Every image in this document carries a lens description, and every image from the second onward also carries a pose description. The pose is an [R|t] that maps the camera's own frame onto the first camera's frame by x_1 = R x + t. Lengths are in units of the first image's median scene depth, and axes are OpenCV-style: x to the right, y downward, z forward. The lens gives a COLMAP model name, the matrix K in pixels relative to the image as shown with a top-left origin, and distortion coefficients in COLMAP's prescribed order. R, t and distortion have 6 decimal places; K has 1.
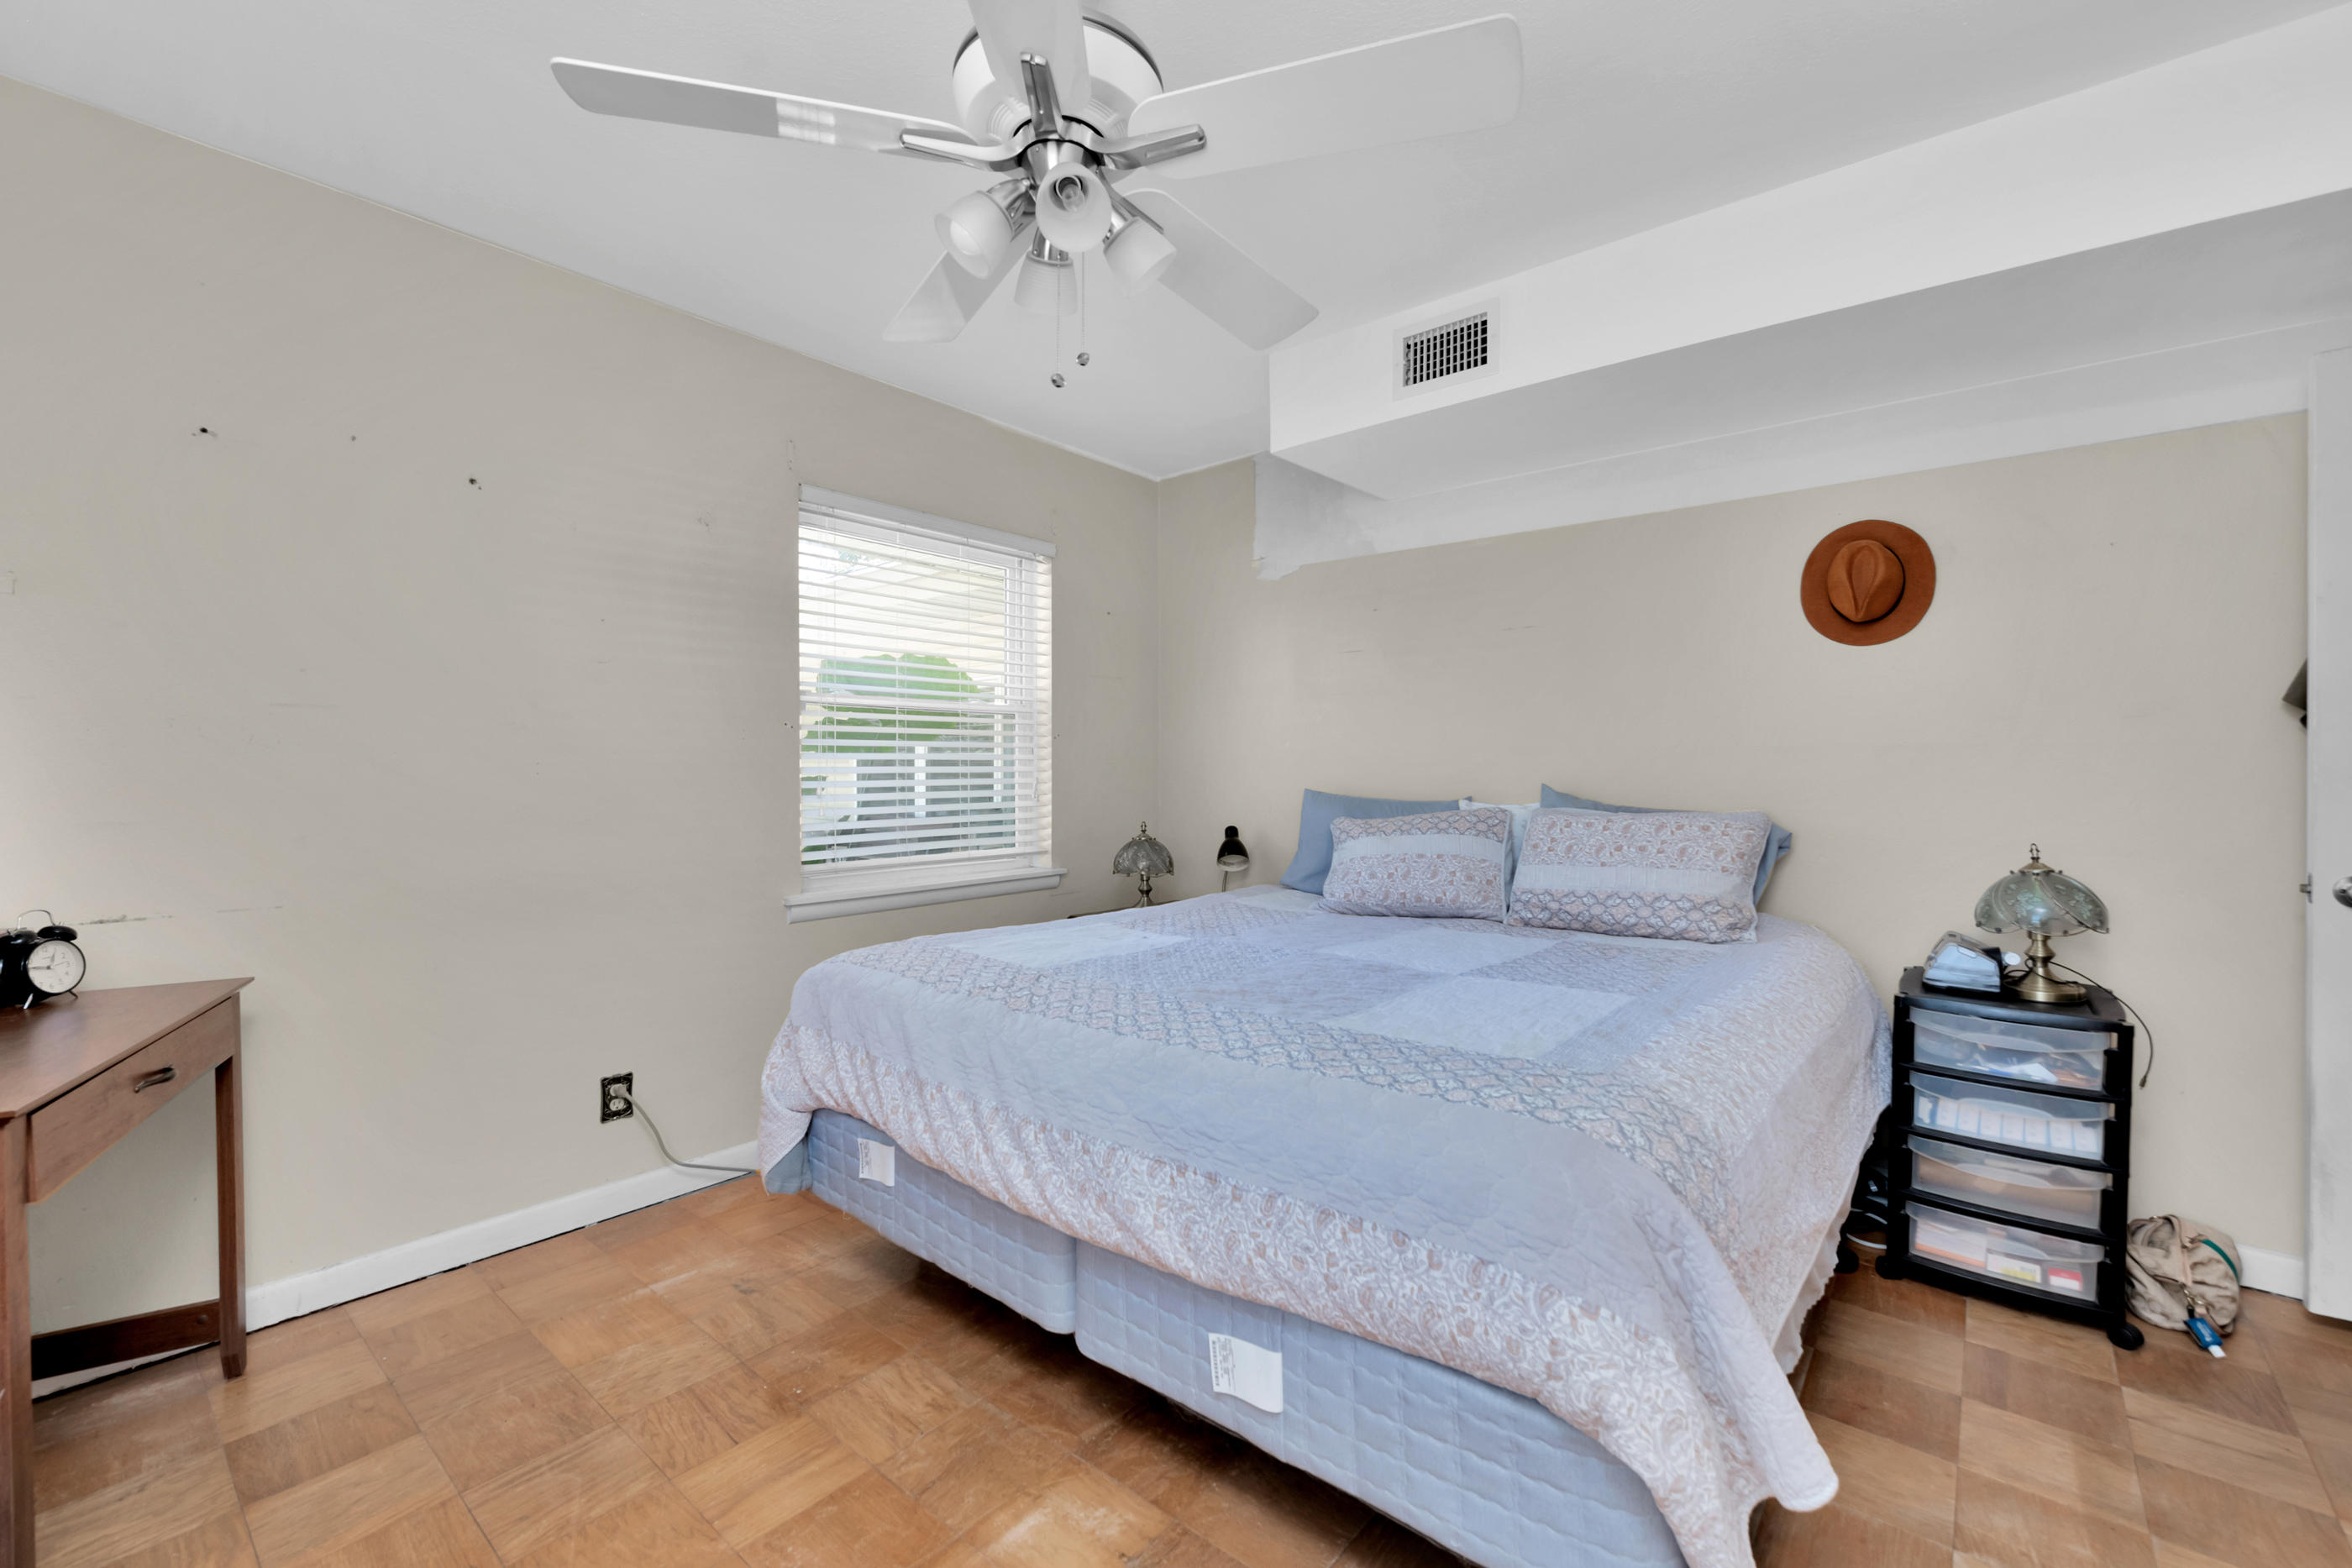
lens RADIAL K [[963.2, 0, 1183.4], [0, 963.2, 784.4], [0, 0, 1]] dist [-0.003474, -0.000868]
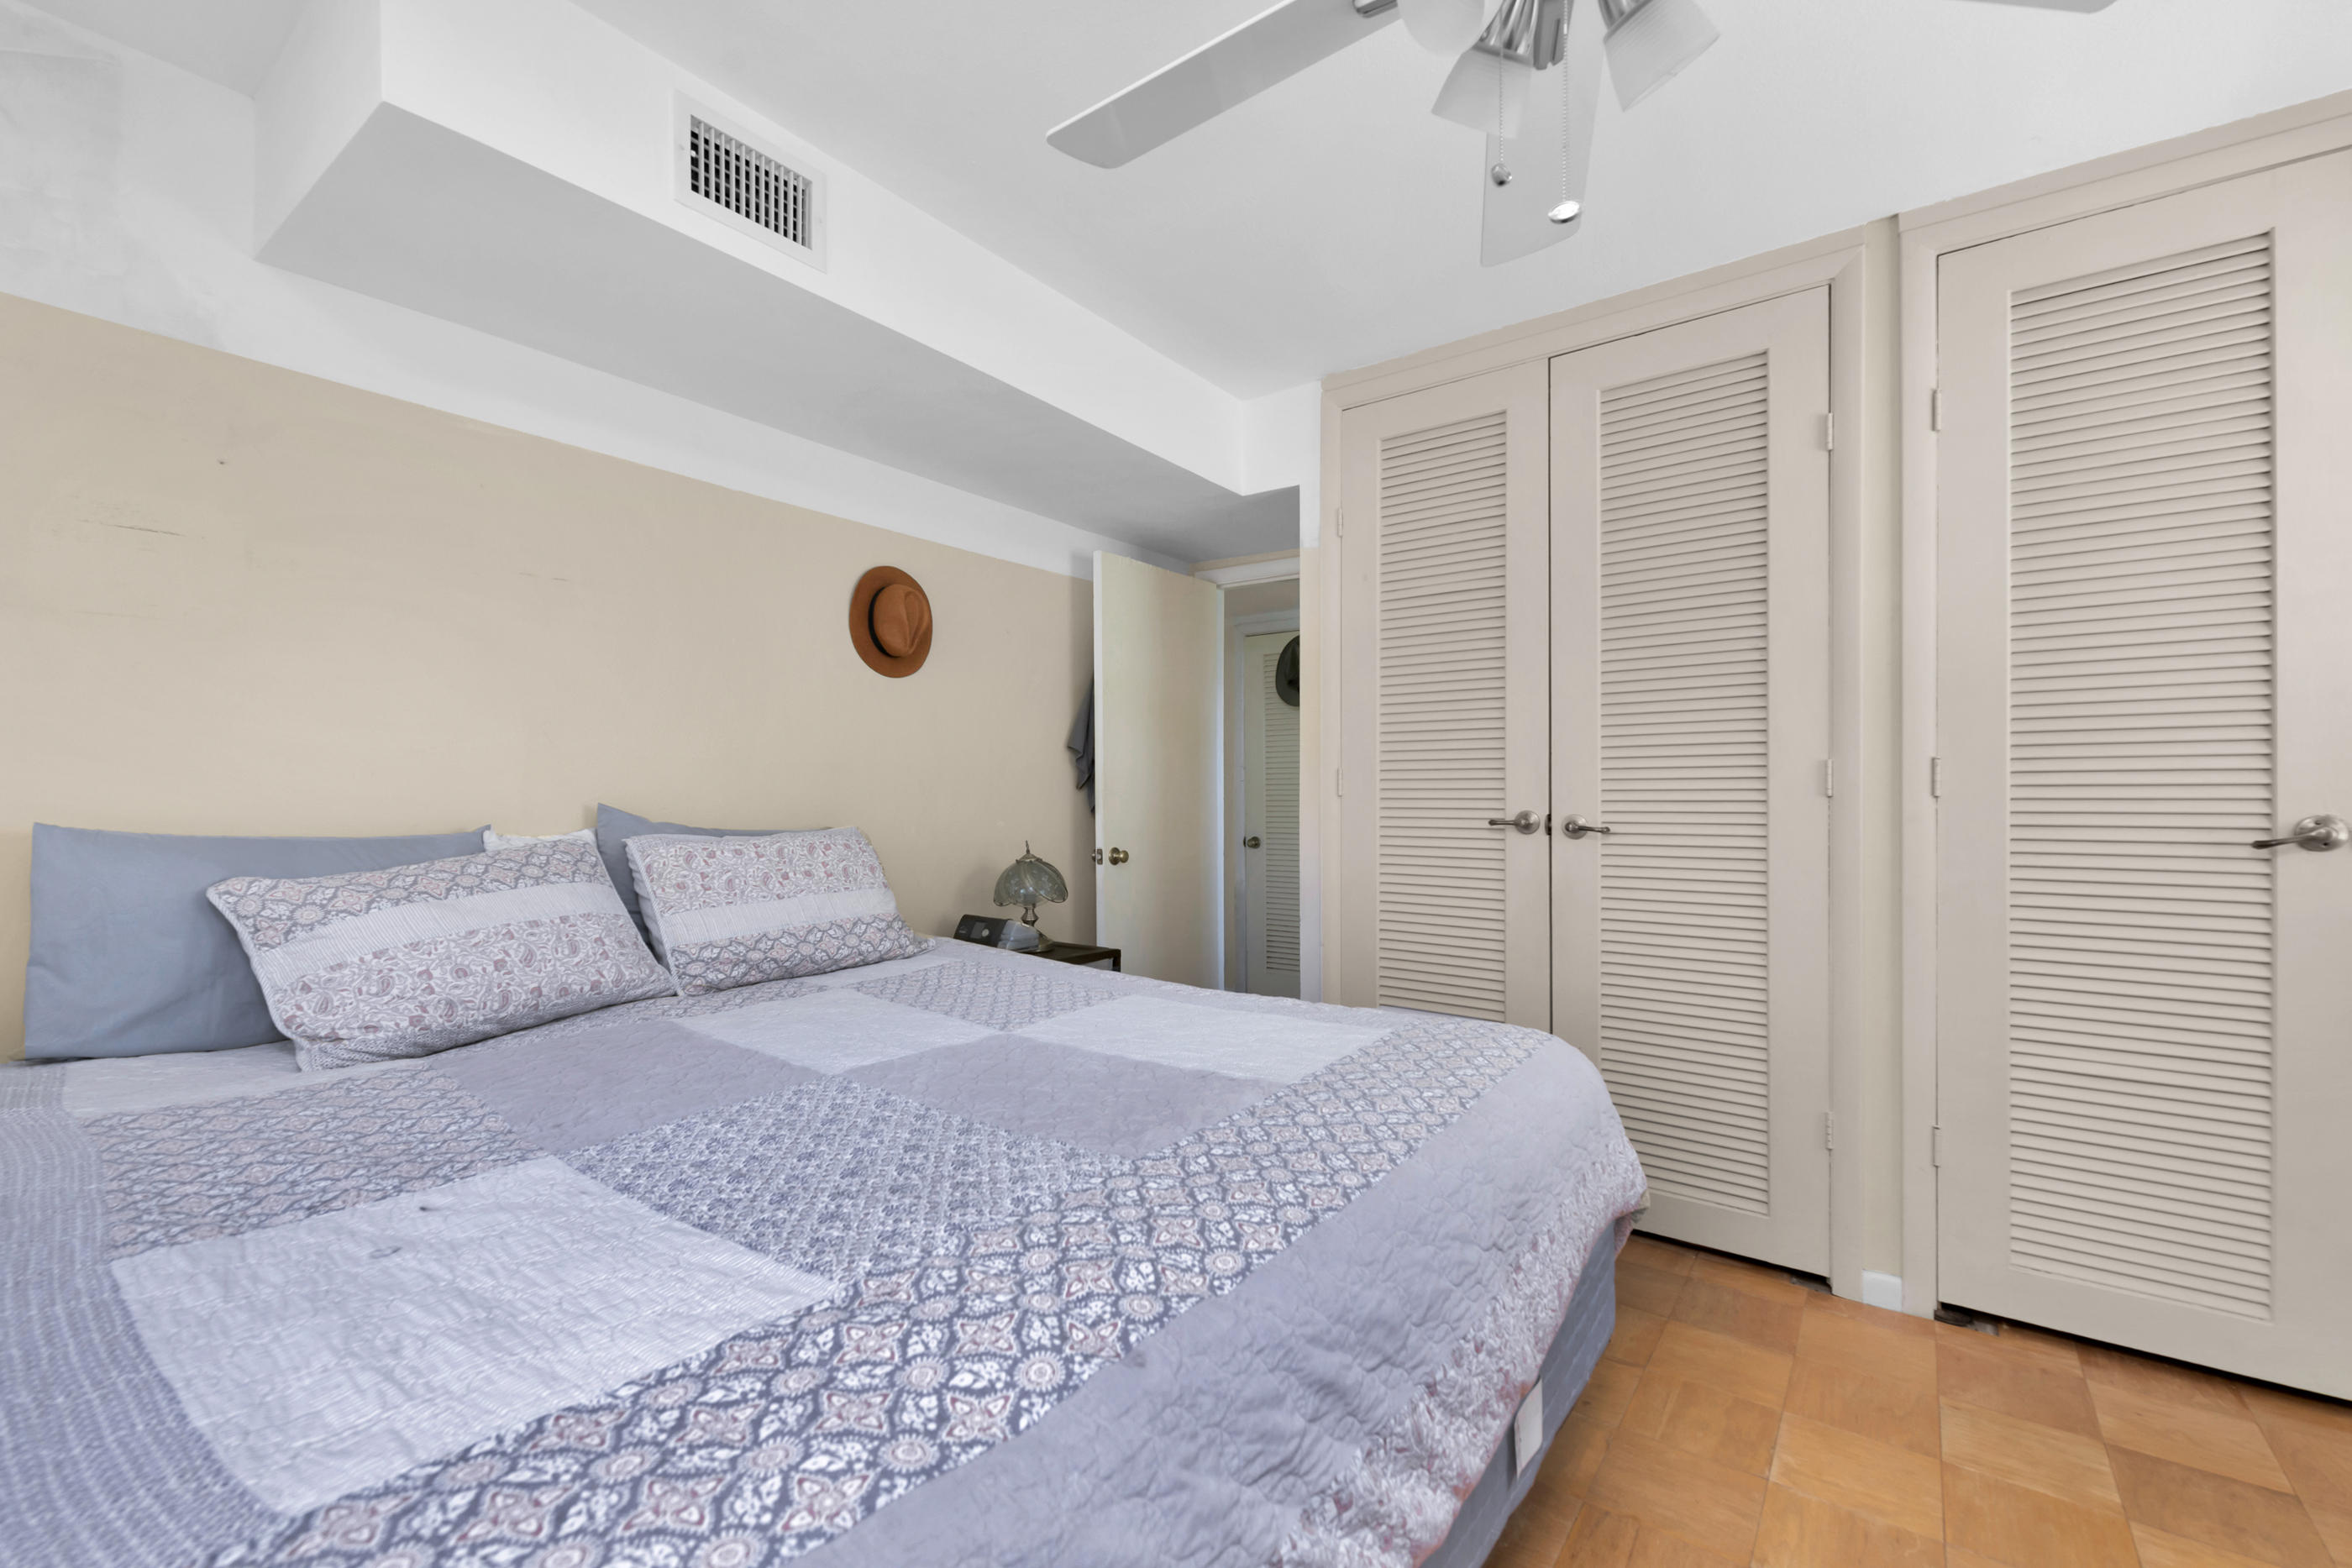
lens RADIAL K [[963.2, 0, 1183.4], [0, 963.2, 784.4], [0, 0, 1]] dist [-0.003474, -0.000868]
pose [[-0.066529, 0.009731, 0.997737, -0.424270], [0.010078, 0.999908, -0.009080, -0.004091], [-0.997734, 0.009451, -0.066621, 0.691960]]
